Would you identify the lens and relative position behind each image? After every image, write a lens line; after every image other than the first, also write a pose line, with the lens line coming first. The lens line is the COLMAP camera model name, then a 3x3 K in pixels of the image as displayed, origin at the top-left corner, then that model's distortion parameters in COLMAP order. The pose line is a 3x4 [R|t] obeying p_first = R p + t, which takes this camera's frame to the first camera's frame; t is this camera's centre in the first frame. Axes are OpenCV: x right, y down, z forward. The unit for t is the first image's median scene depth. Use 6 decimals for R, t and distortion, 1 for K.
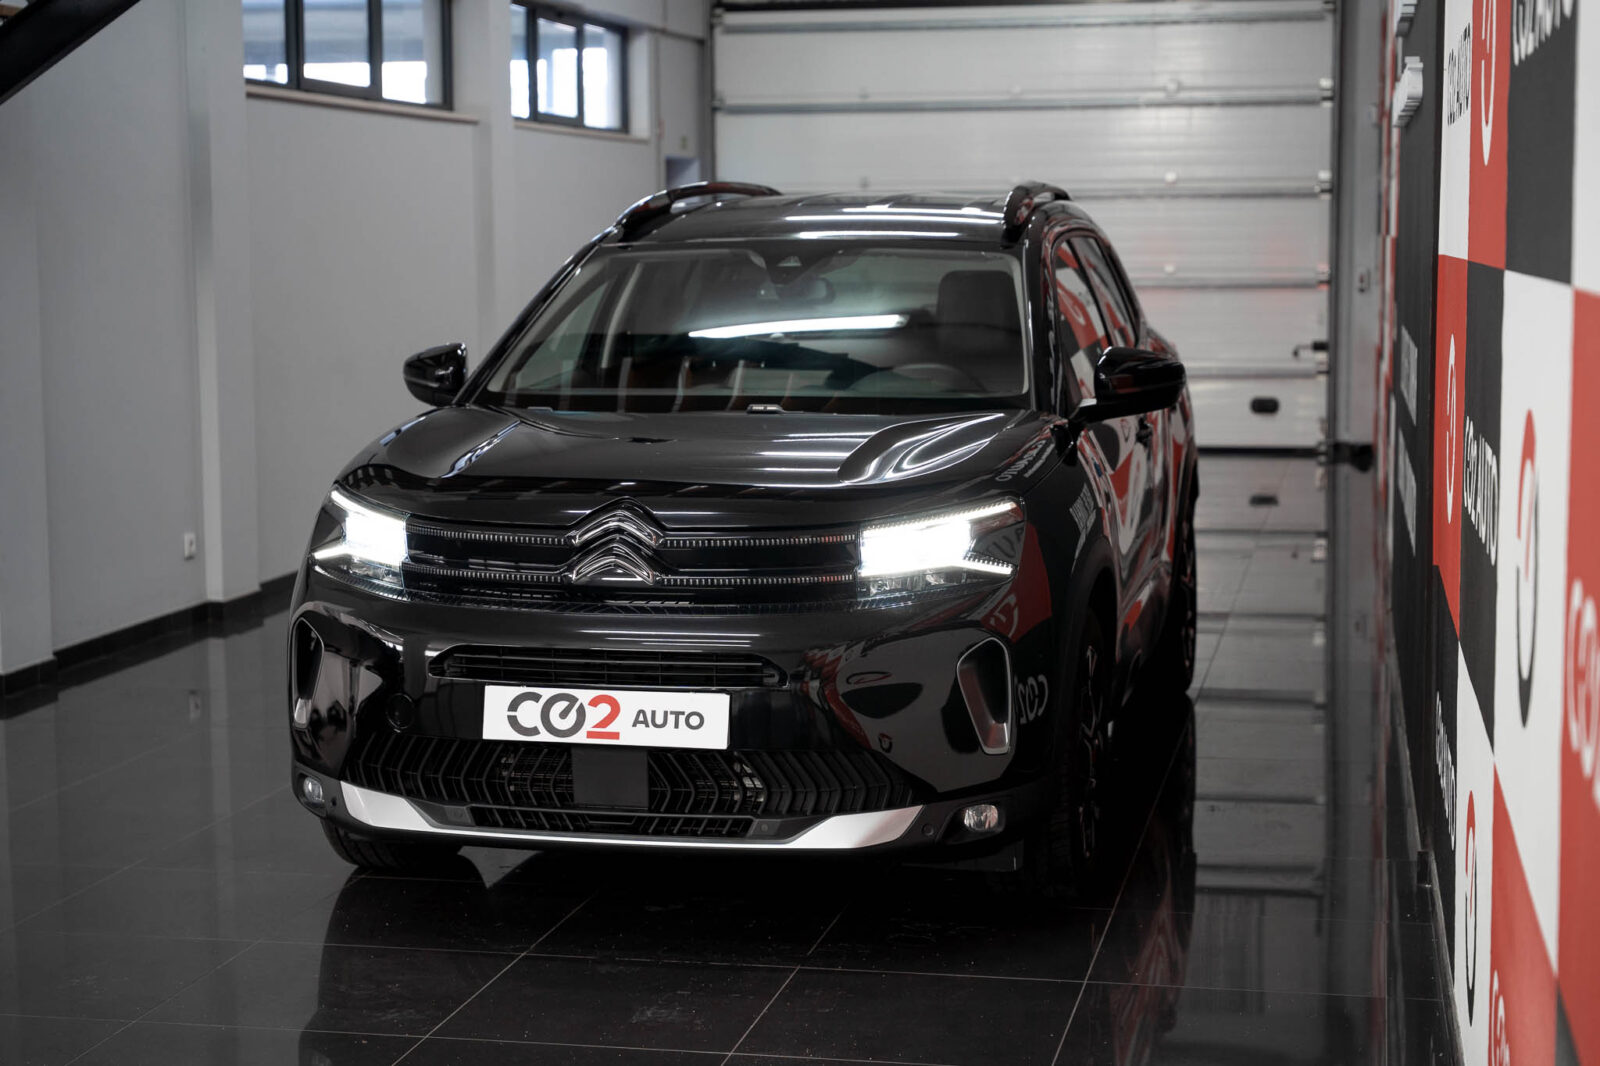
lens RADIAL K [[2607.9, 0, 801.4], [0, 2607.9, 536.7], [0, 0, 1]] dist [-0.009361, 0.000000]
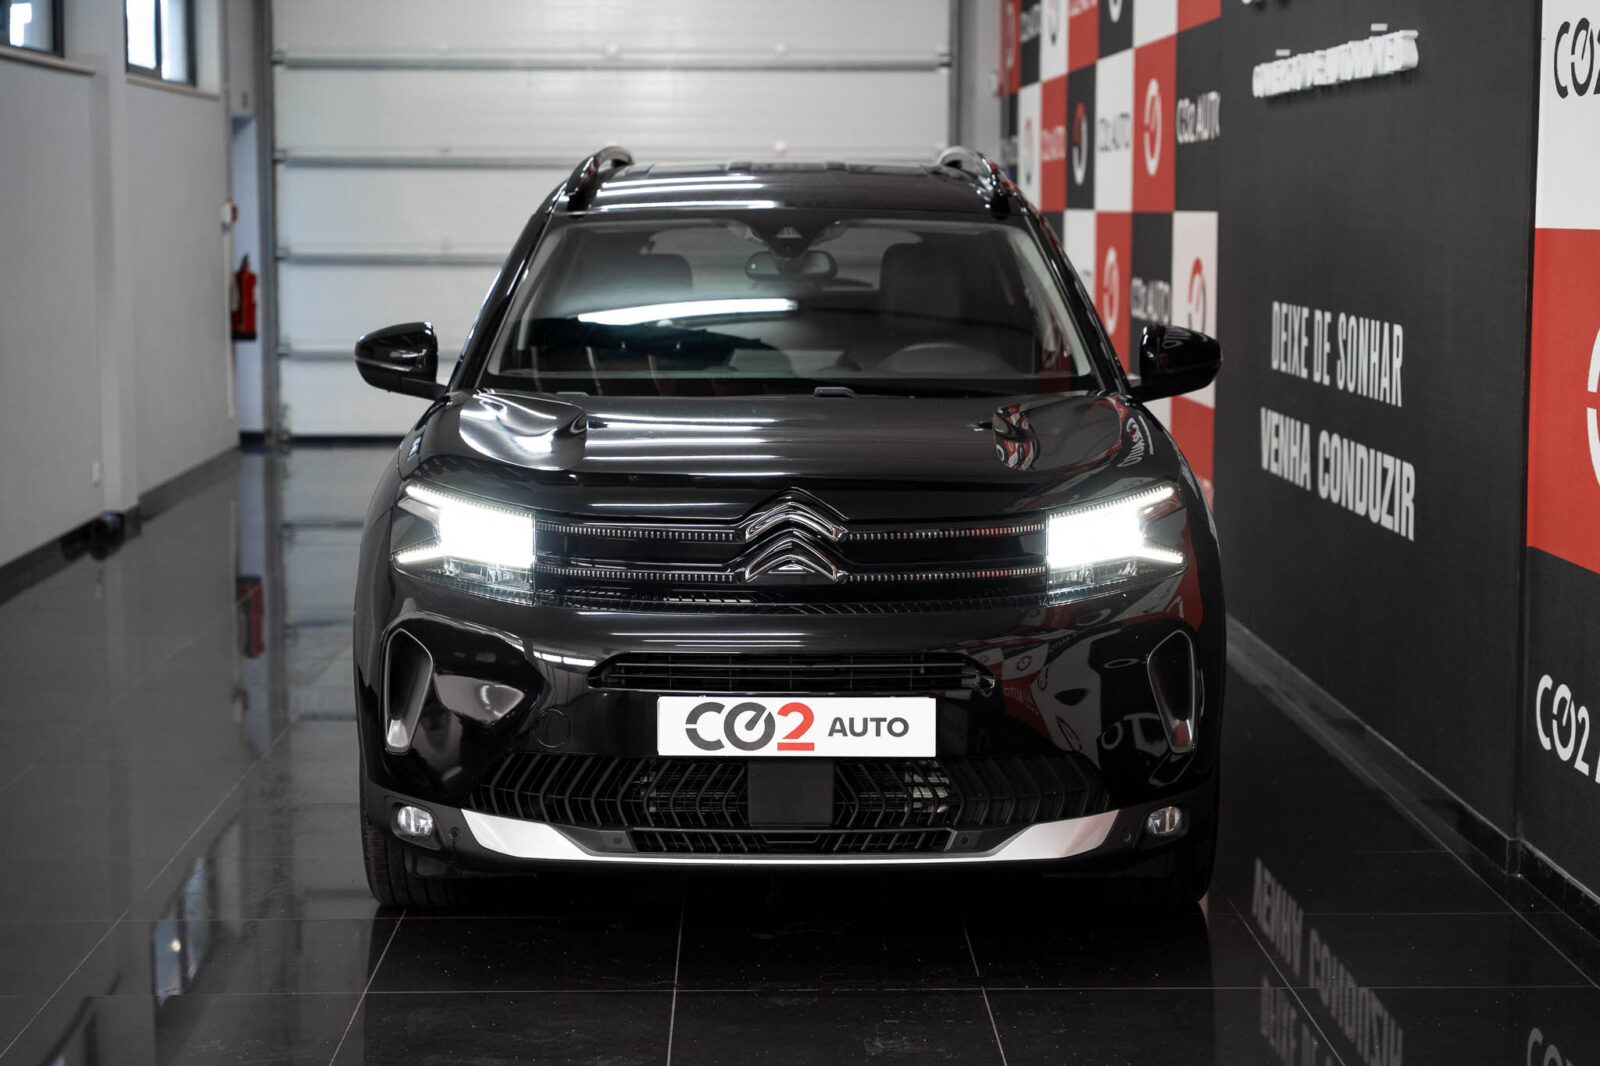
lens RADIAL K [[2815.1, 0, 798.5], [0, 2815.1, 530.7], [0, 0, 1]] dist [0.085586, 0.000000]
pose [[0.976302, -0.016999, 0.215744, -0.280259], [0.017188, 0.999852, 0.001001, -0.000994], [-0.215729, 0.002731, 0.976449, 0.027769]]
